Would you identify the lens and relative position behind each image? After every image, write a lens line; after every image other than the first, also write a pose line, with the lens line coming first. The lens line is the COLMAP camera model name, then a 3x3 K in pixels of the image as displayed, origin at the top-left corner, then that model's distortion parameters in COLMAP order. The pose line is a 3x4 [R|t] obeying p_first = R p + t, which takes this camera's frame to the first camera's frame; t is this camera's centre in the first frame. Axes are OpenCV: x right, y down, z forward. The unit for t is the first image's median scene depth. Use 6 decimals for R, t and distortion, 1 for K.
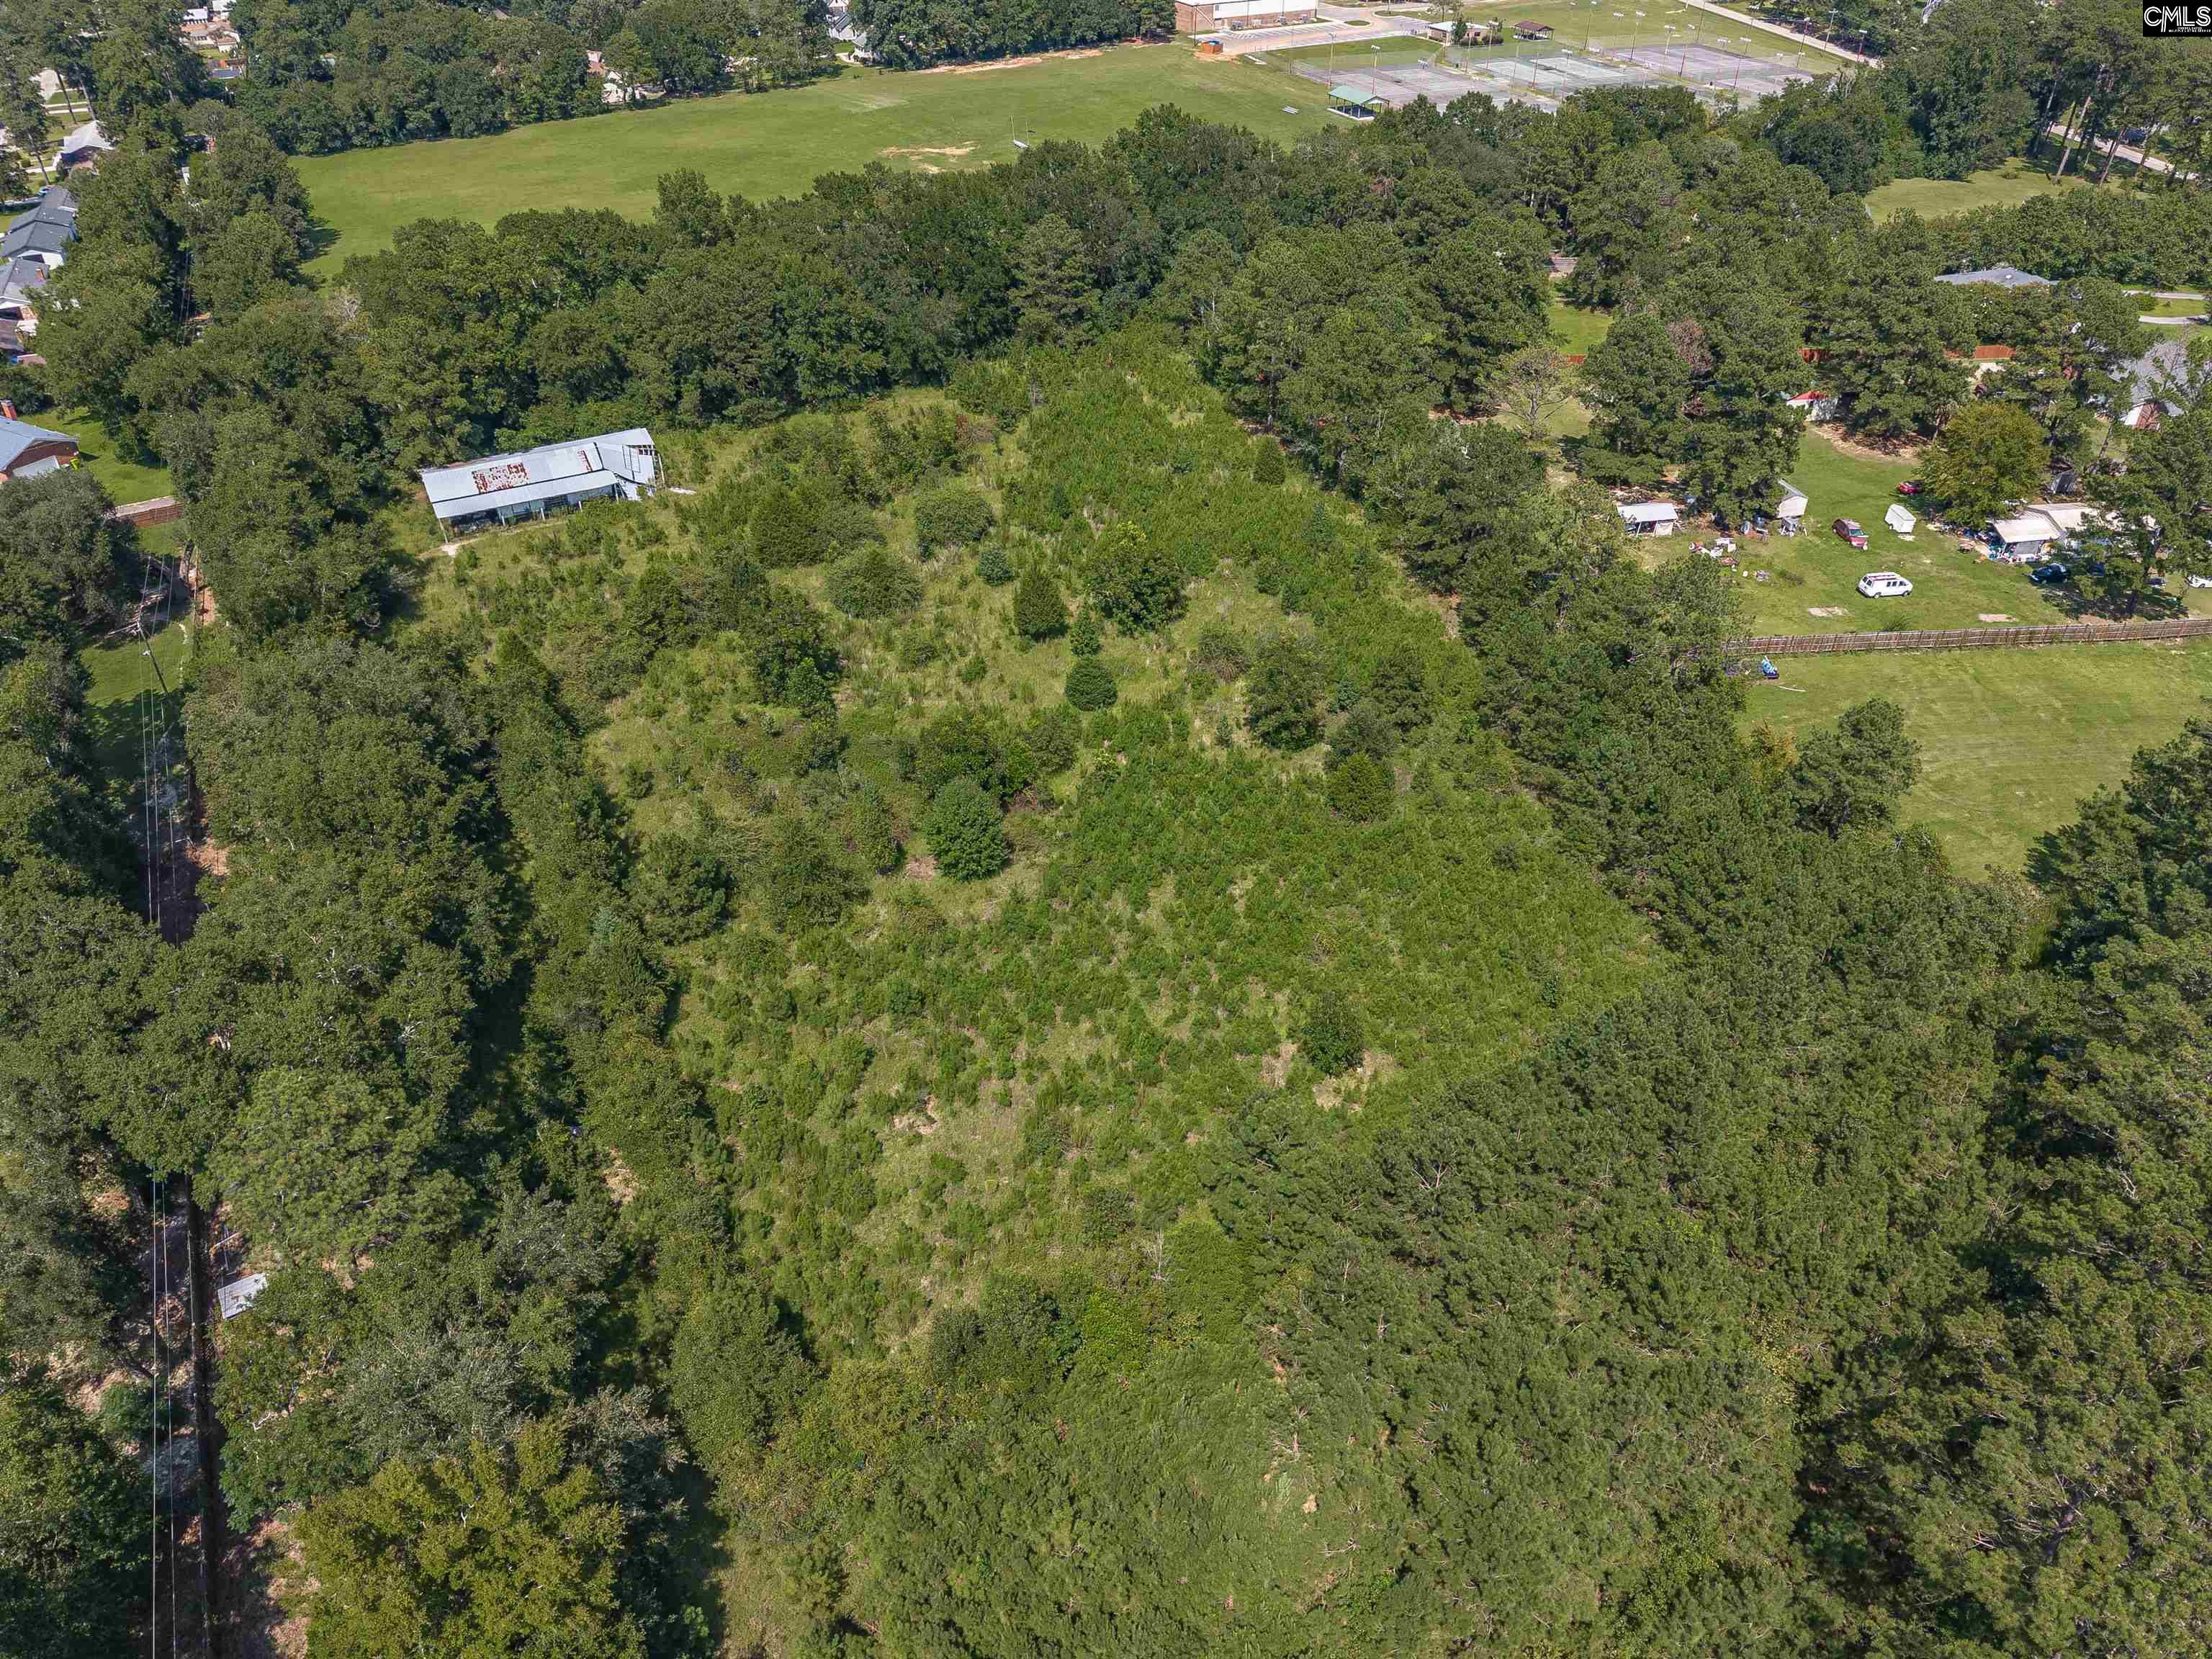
lens RADIAL K [[1569.2, 0, 1106.0], [0, 1569.2, 829.5], [0, 0, 1]] dist [-0.002860, -0.031685]
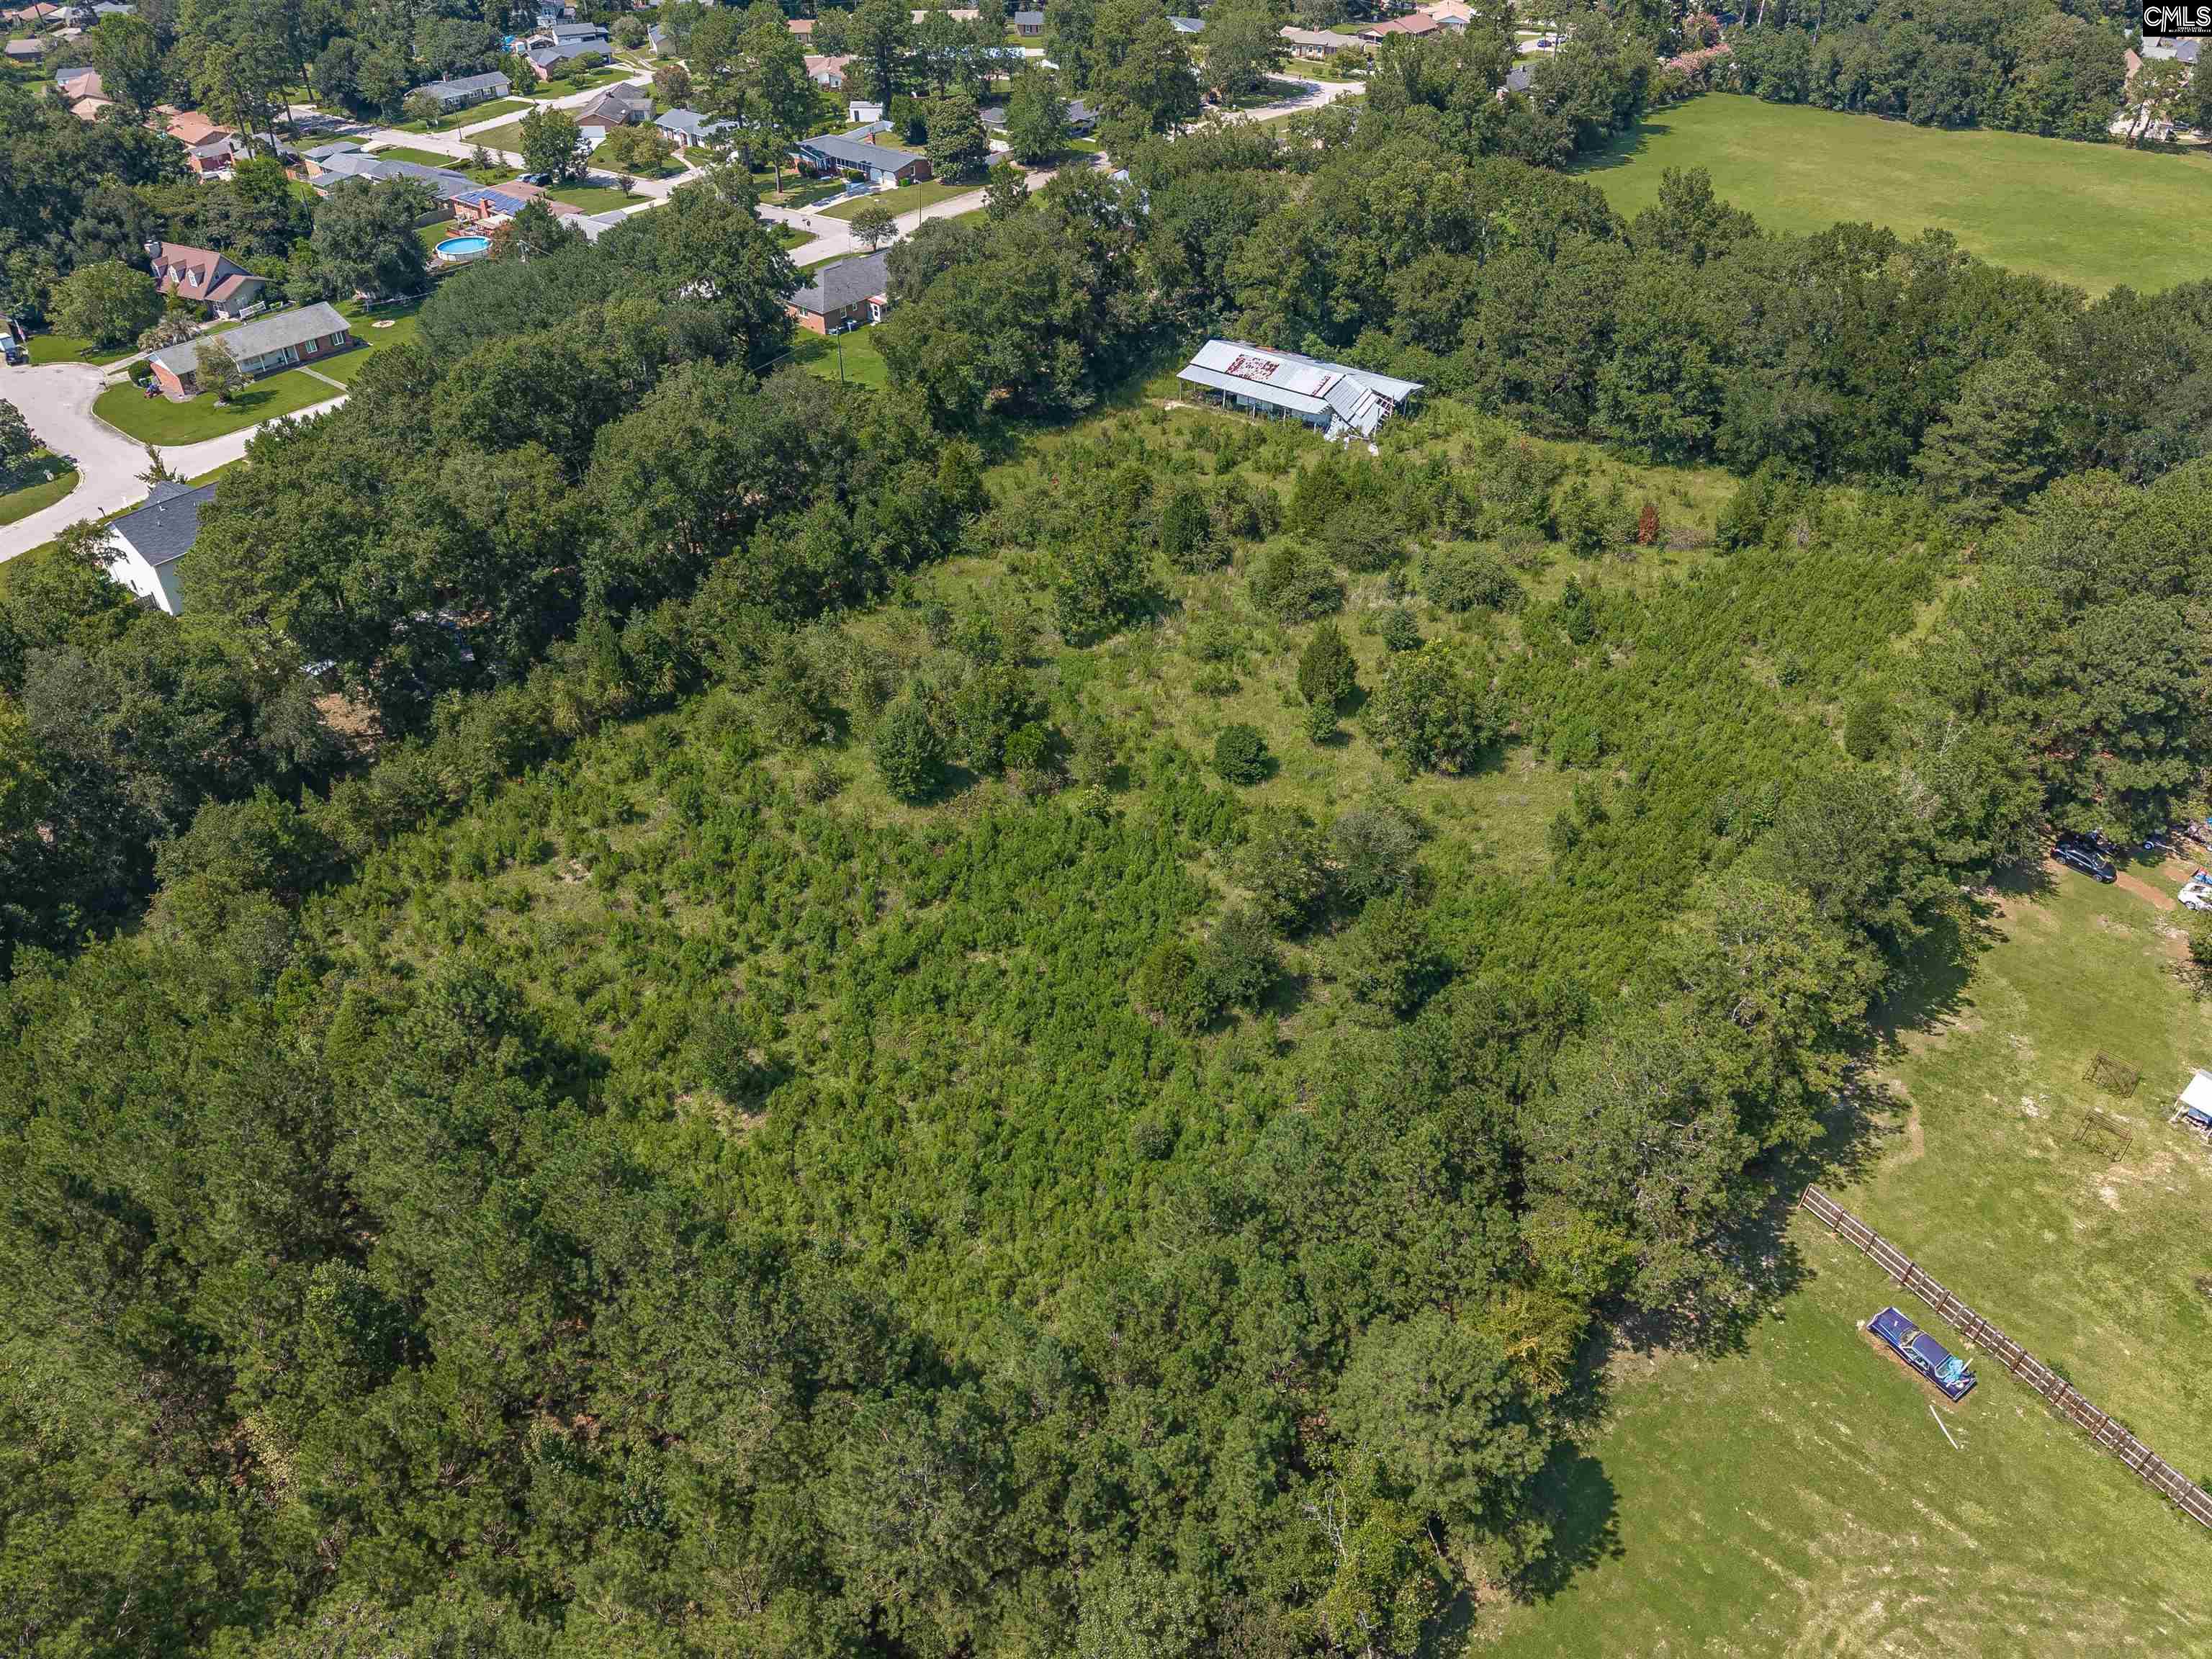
lens RADIAL K [[1562.4, 0, 1105.8], [0, 1562.4, 833.6], [0, 0, 1]] dist [-0.017525, -0.017346]
pose [[0.449105, 0.552798, -0.701940, 0.412265], [-0.529575, 0.797446, 0.289187, -0.184114], [0.719622, 0.241854, 0.650885, 0.244062]]
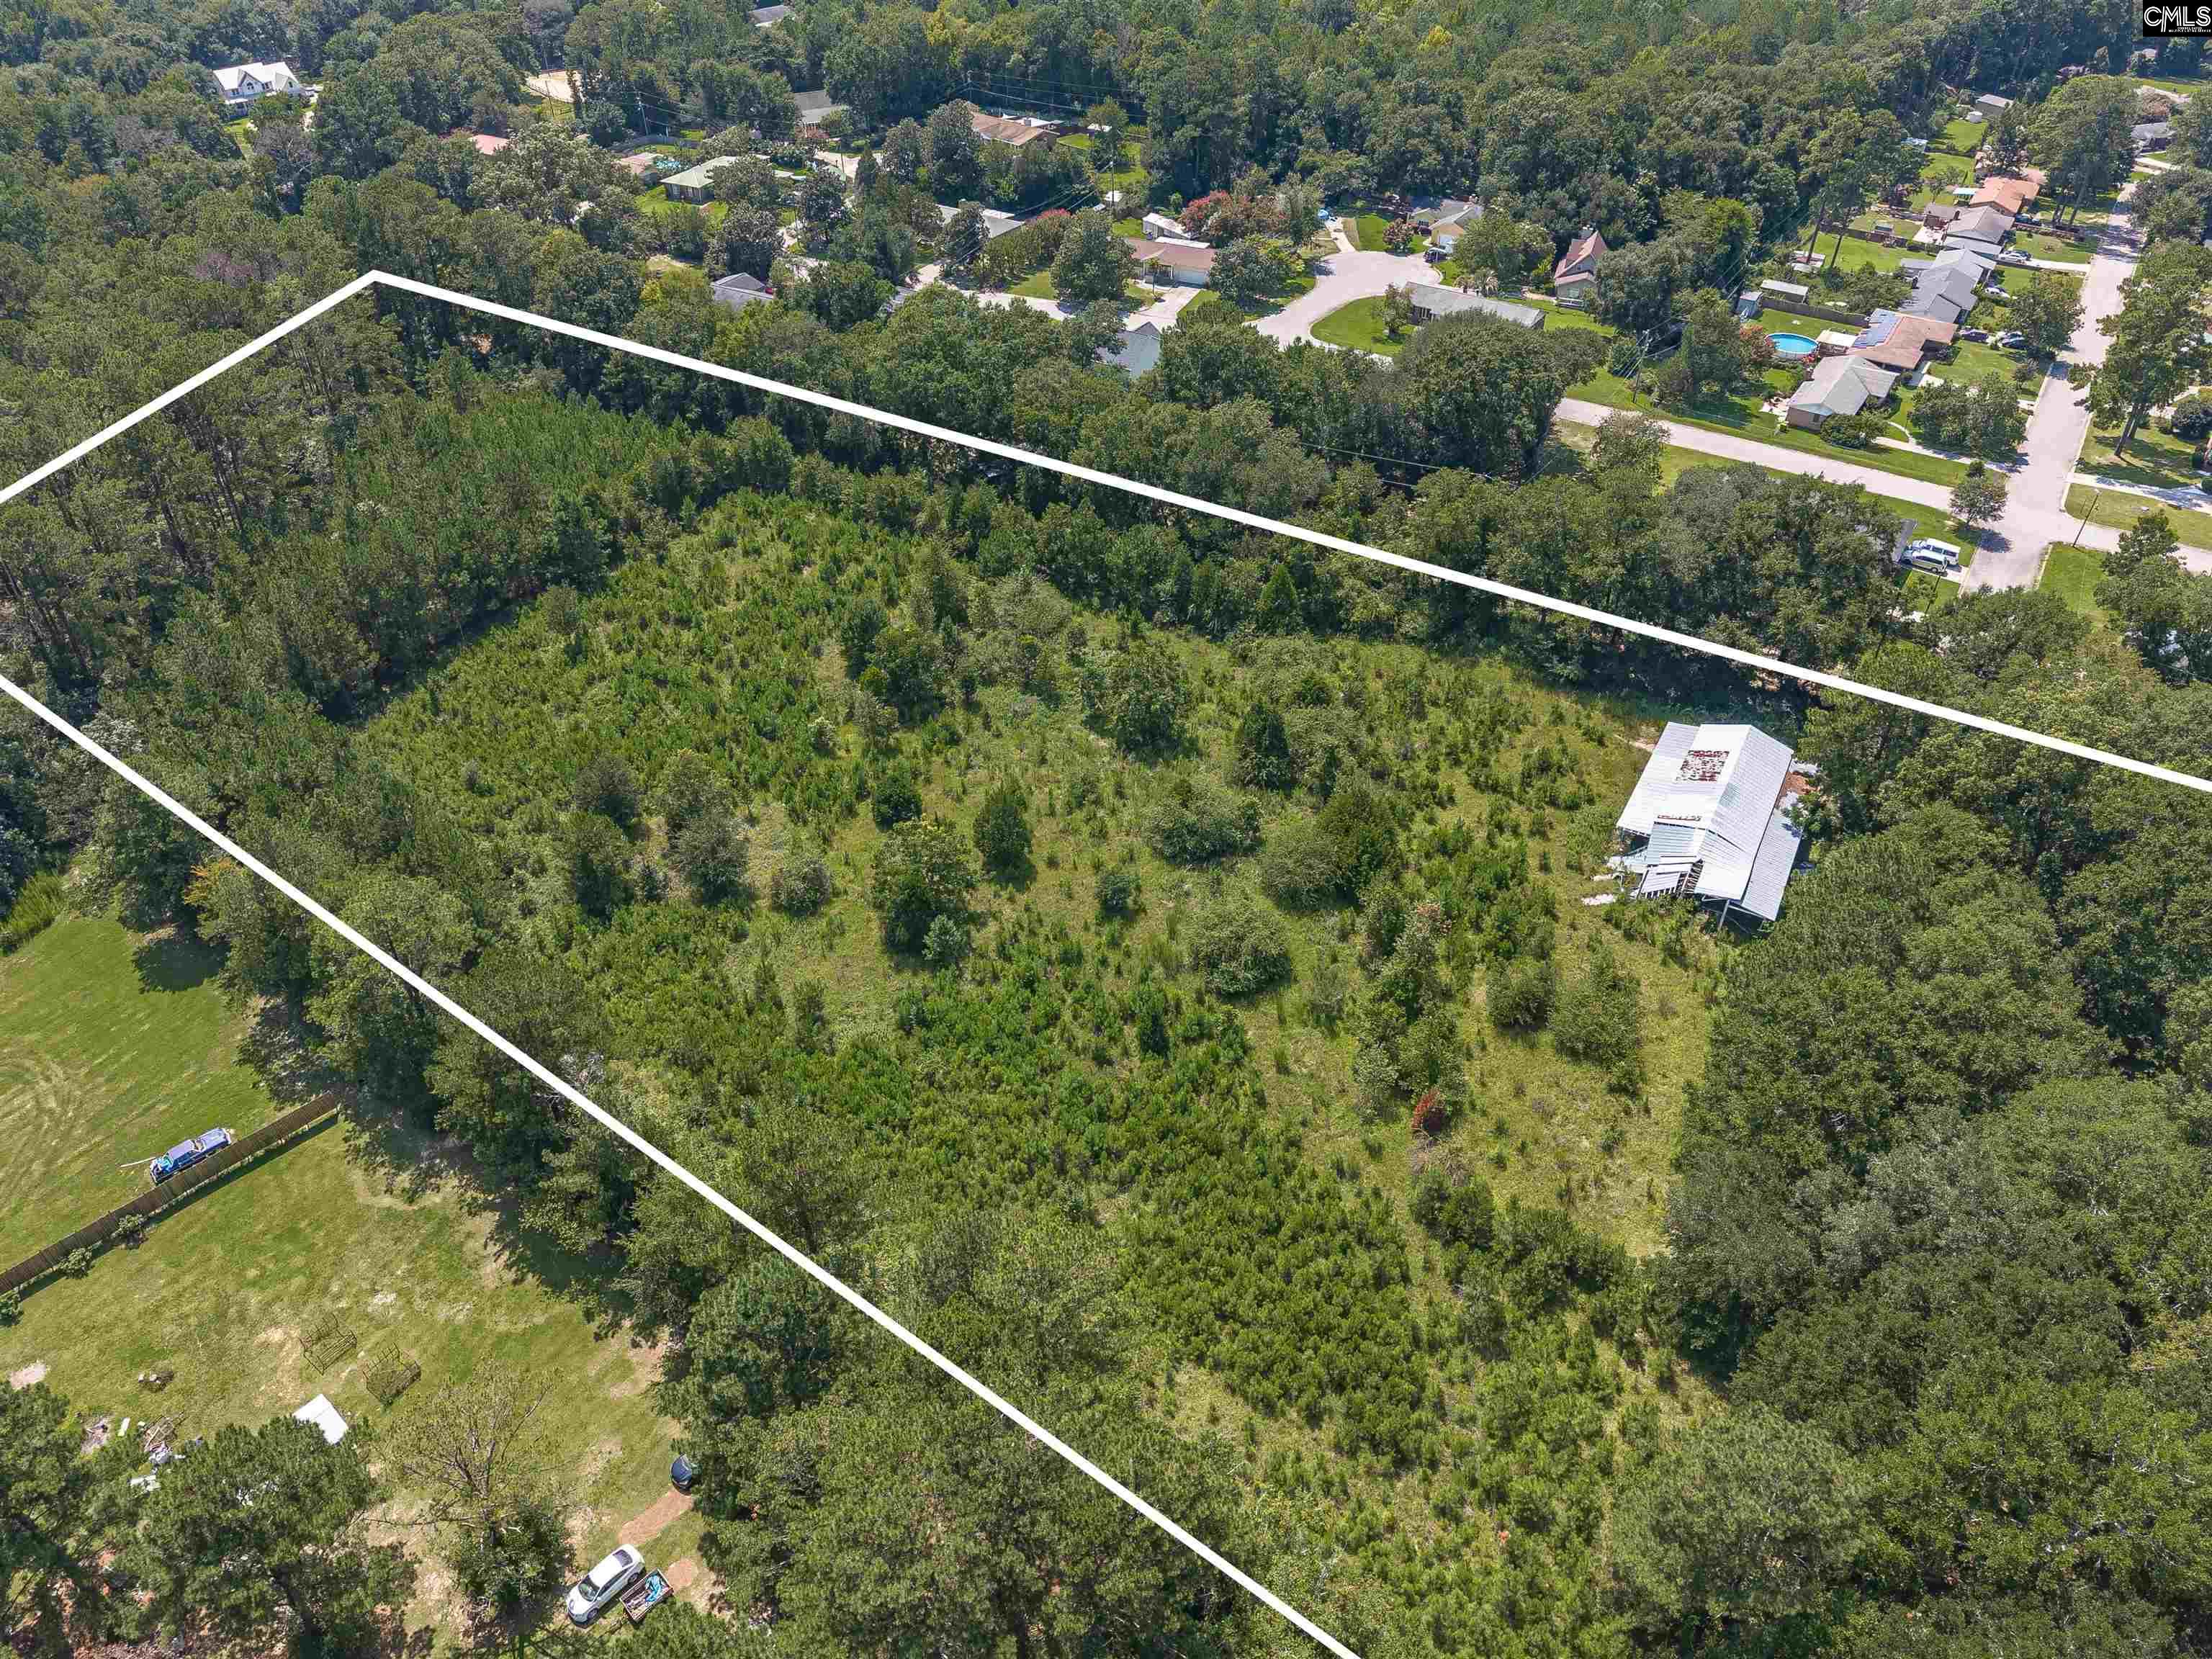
lens RADIAL K [[1562.4, 0, 1105.8], [0, 1562.4, 833.6], [0, 0, 1]] dist [-0.017525, -0.017346]
pose [[-0.844993, 0.333694, -0.417893, 0.210536], [-0.307717, 0.335712, 0.890285, -0.709508], [0.437375, 0.880878, -0.180991, 0.850850]]
